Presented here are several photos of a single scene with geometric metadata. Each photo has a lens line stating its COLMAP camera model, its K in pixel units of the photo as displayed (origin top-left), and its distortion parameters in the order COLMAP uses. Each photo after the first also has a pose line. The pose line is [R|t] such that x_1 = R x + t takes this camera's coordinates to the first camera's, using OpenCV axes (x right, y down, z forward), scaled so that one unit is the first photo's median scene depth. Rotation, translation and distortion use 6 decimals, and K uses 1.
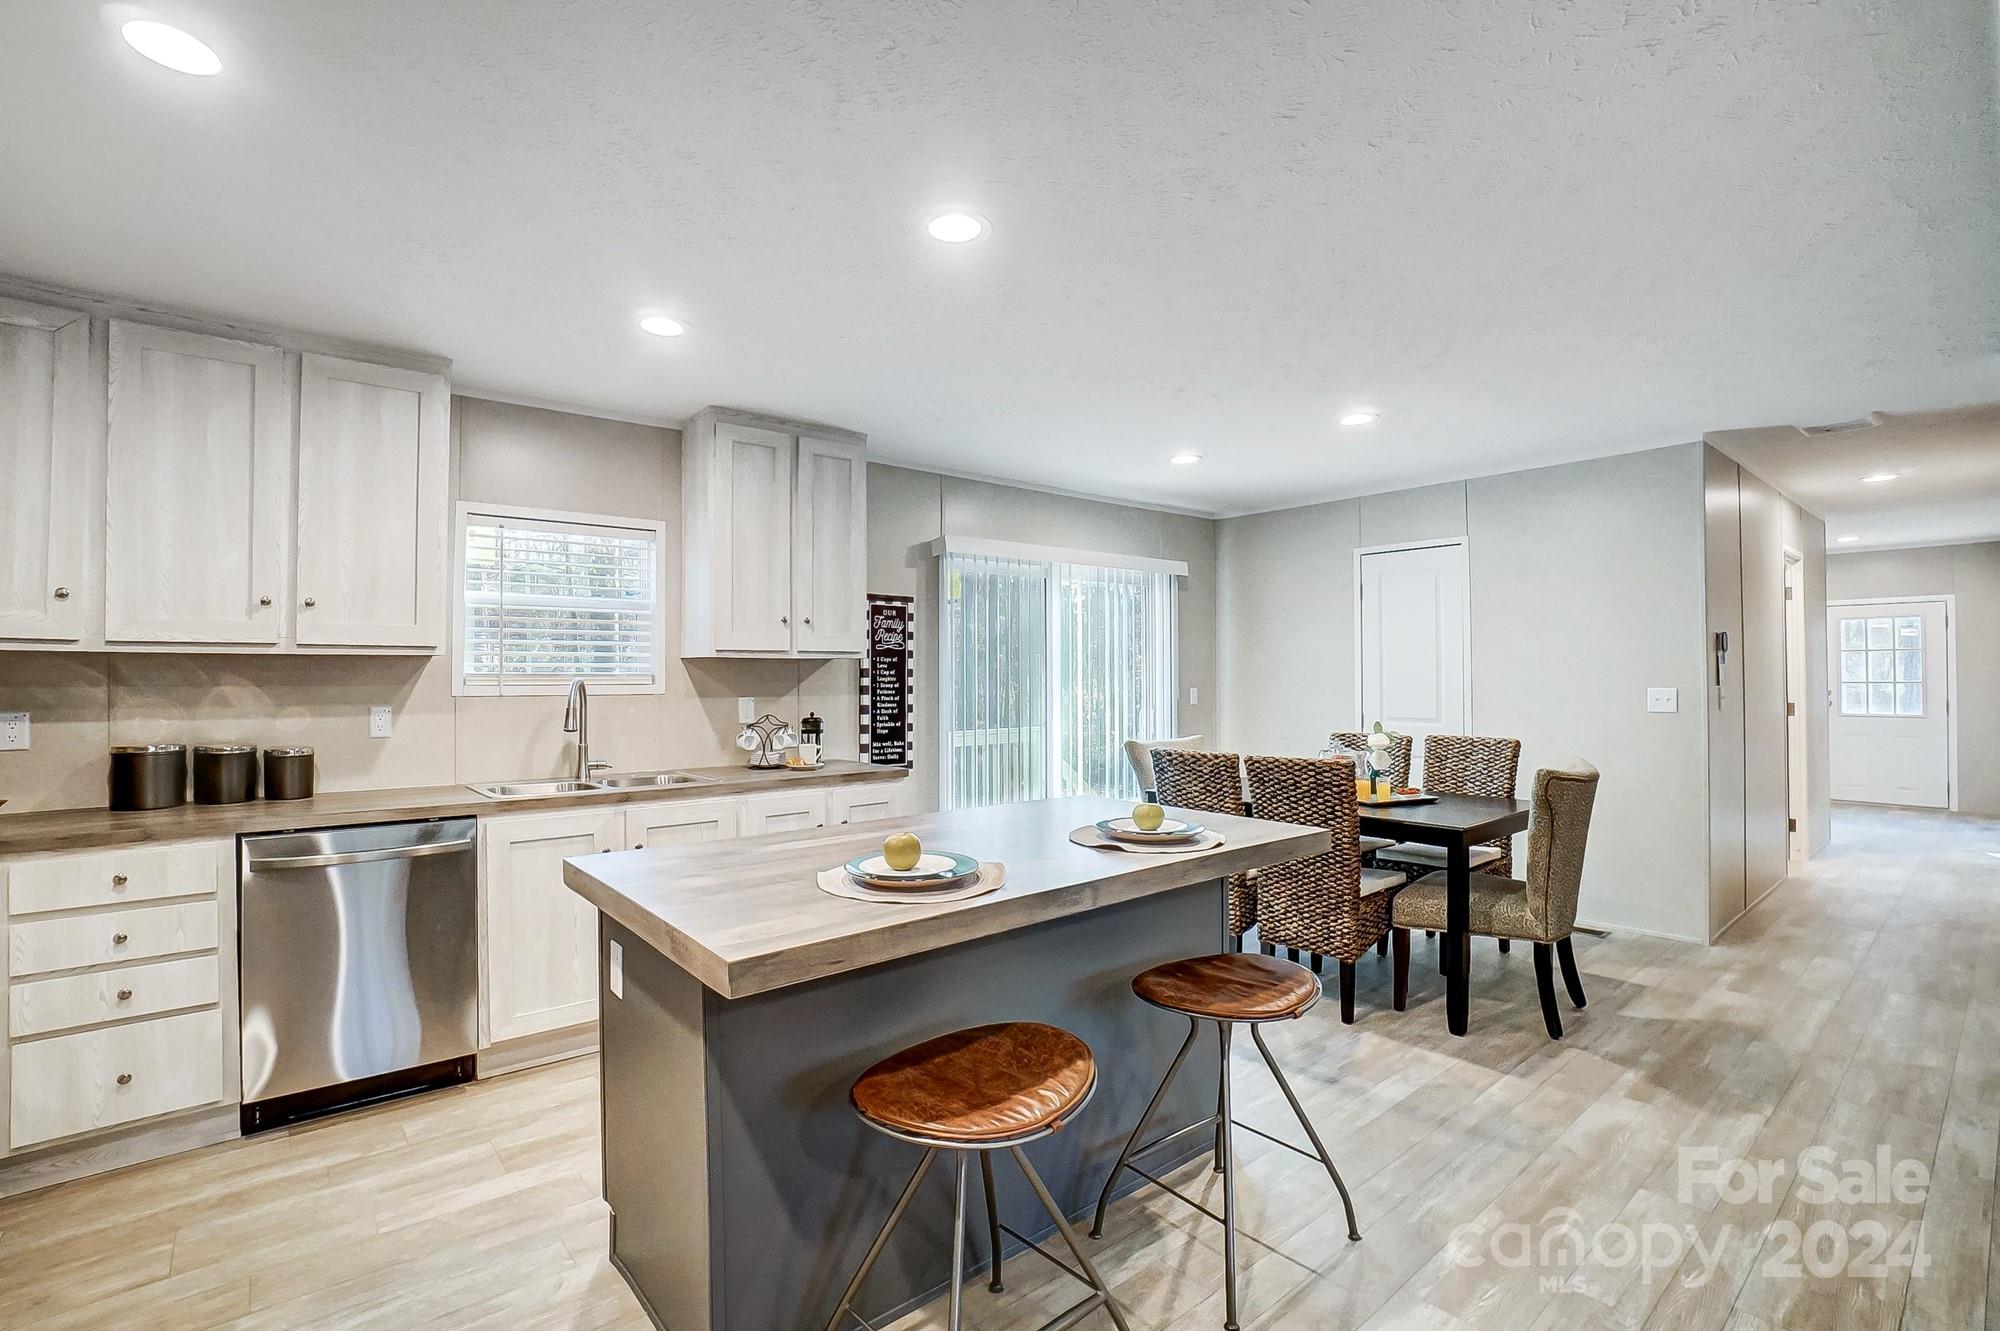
lens RADIAL K [[886.3, 0, 934.4], [0, 886.3, 669.0], [0, 0, 1]] dist [-0.016976, 0.001788]
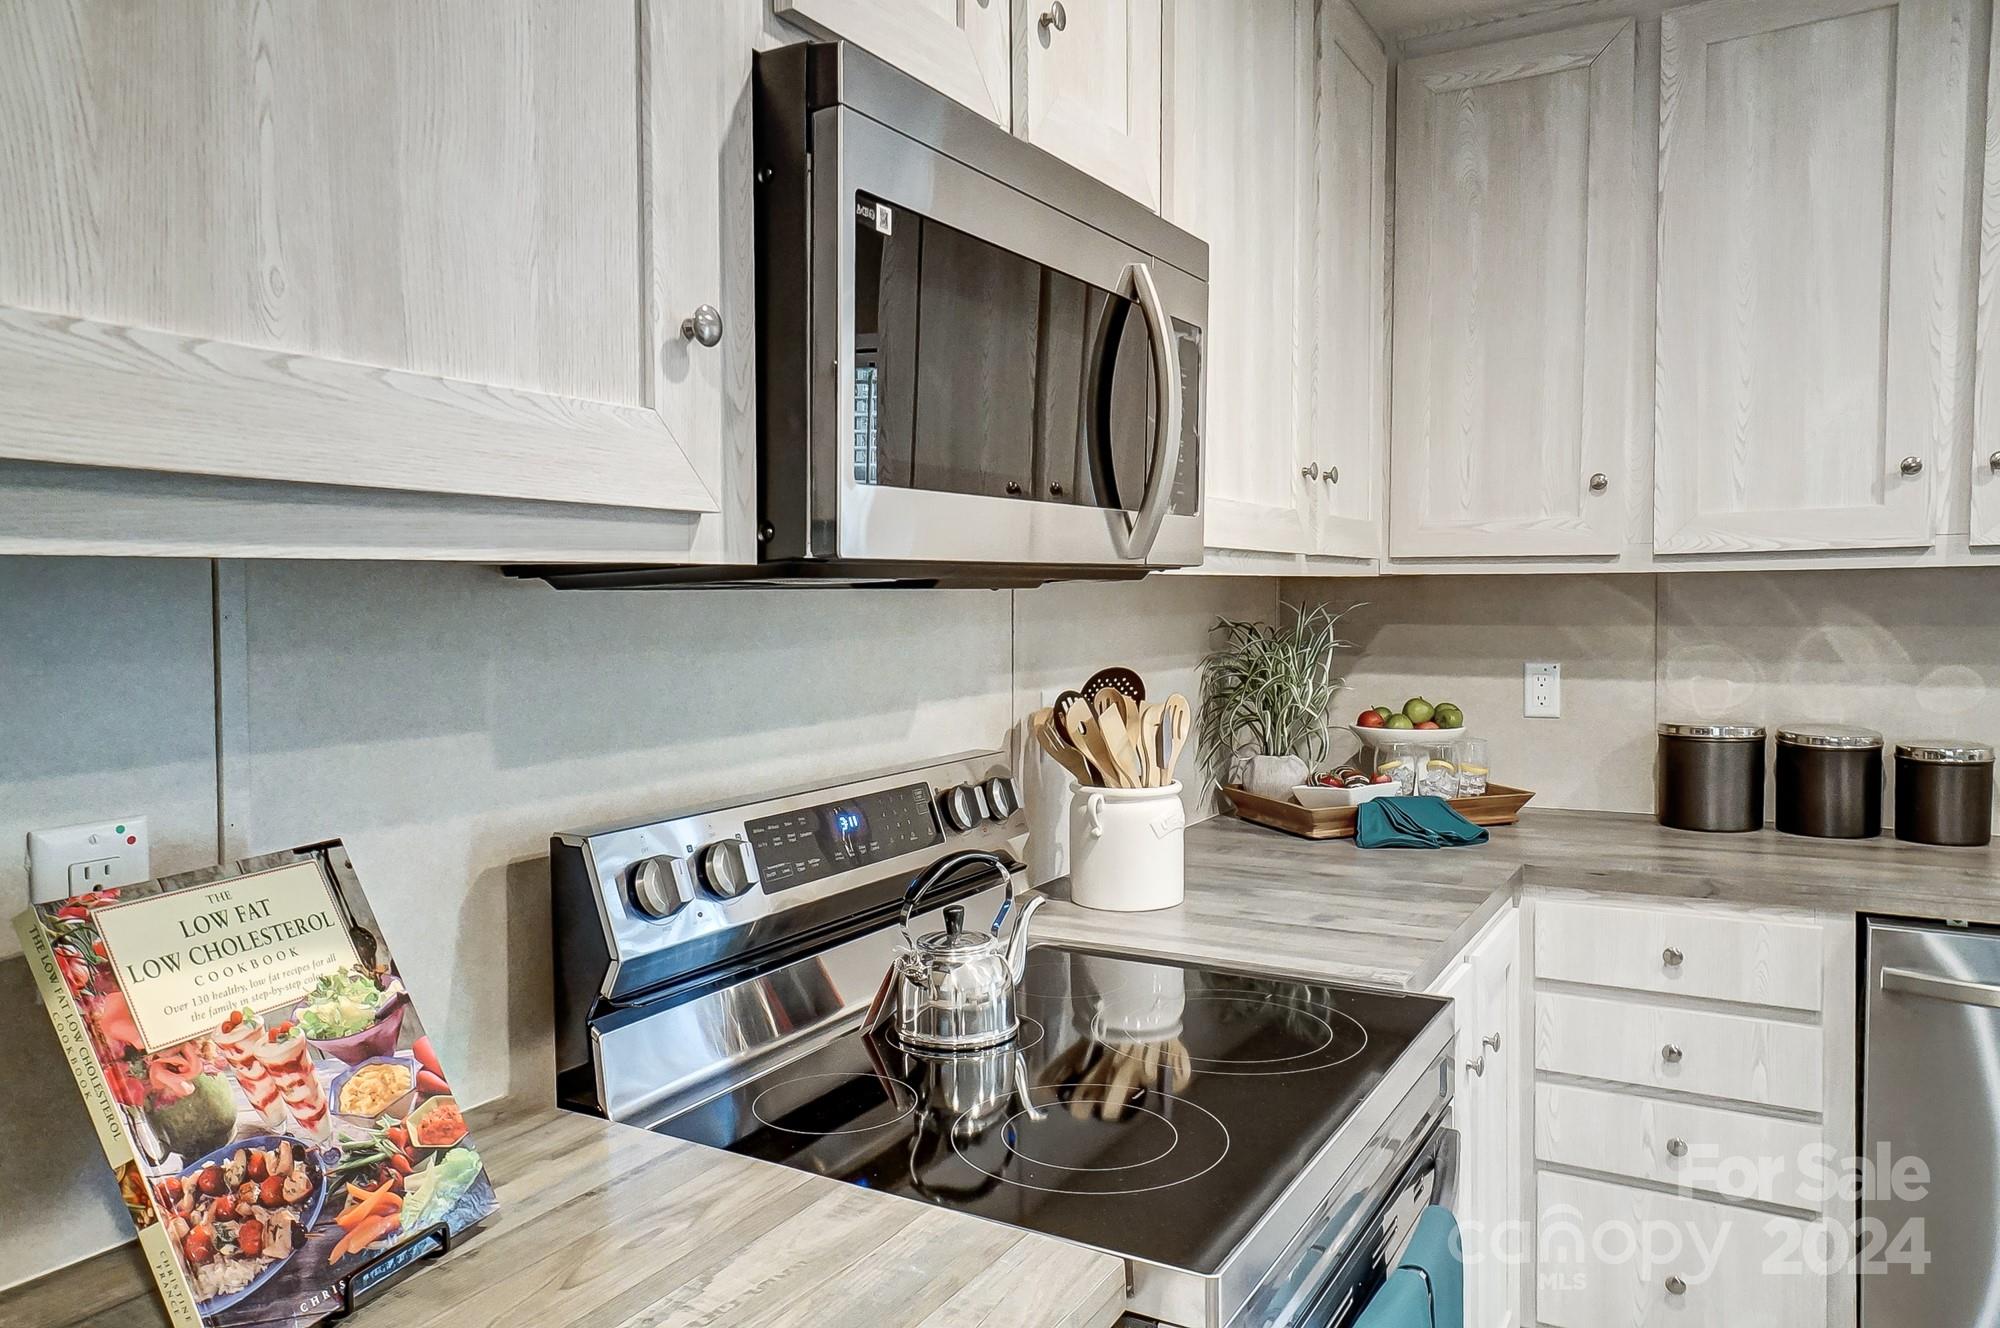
lens RADIAL K [[1390.6, 0, 1007.7], [0, 1390.6, 671.2], [0, 0, 1]] dist [0.014019, 0.006731]
pose [[0.379411, 0.047749, -0.923995, -0.156283], [0.021185, 0.997957, 0.060271, -0.013931], [0.924986, -0.042443, 0.377624, 0.153208]]
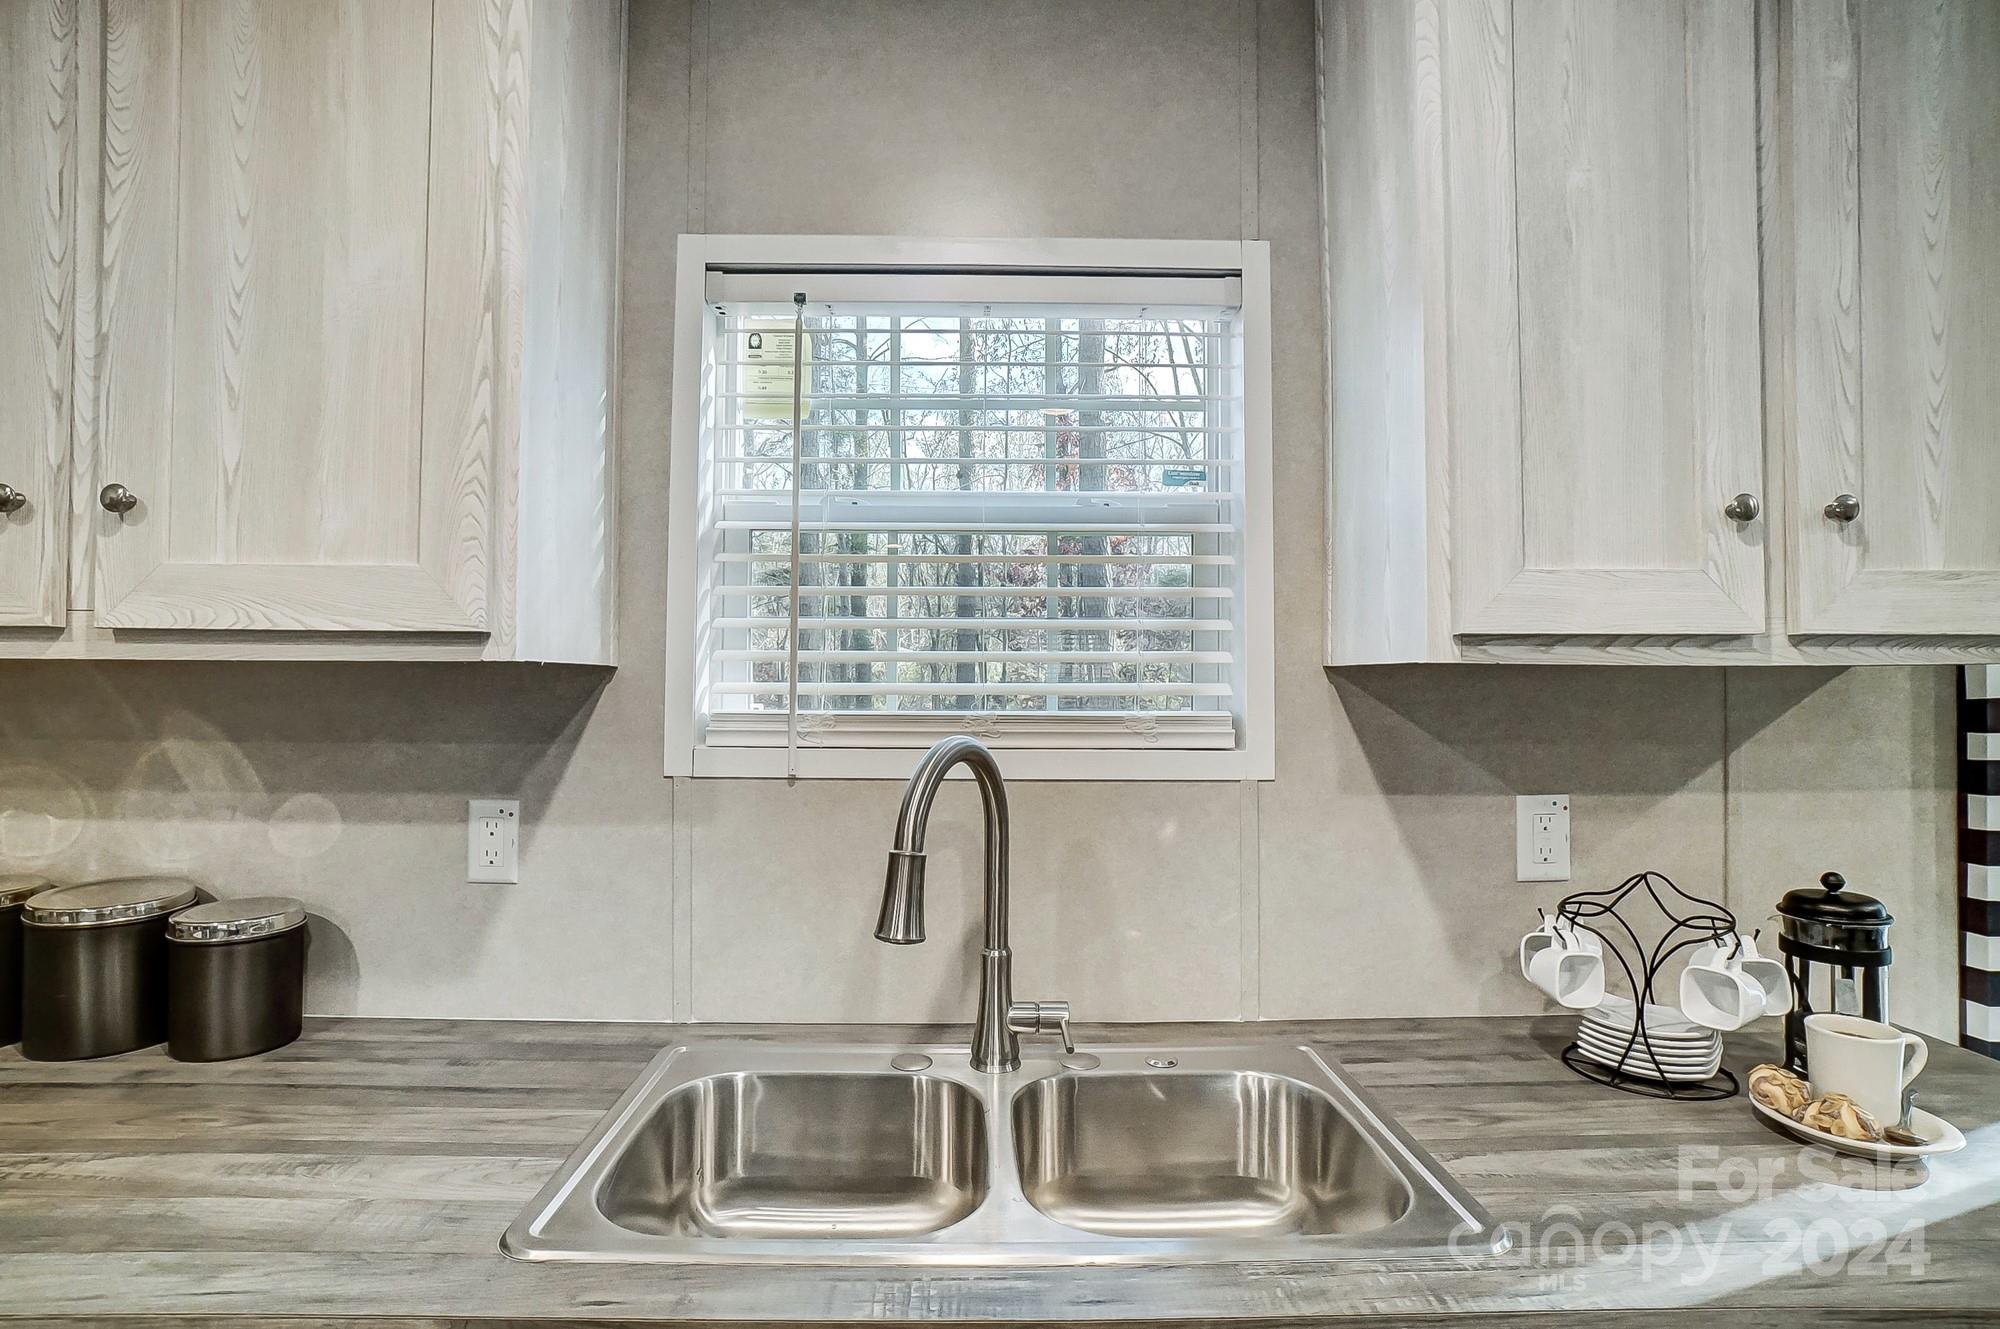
lens RADIAL K [[970.5, 0, 989.8], [0, 970.5, 668.7], [0, 0, 1]] dist [-0.033367, -0.000040]
pose [[0.806140, -0.004053, -0.591711, -0.206147], [-0.003348, 0.999929, -0.011410, -0.008433], [0.591715, 0.011179, 0.806069, 0.751576]]
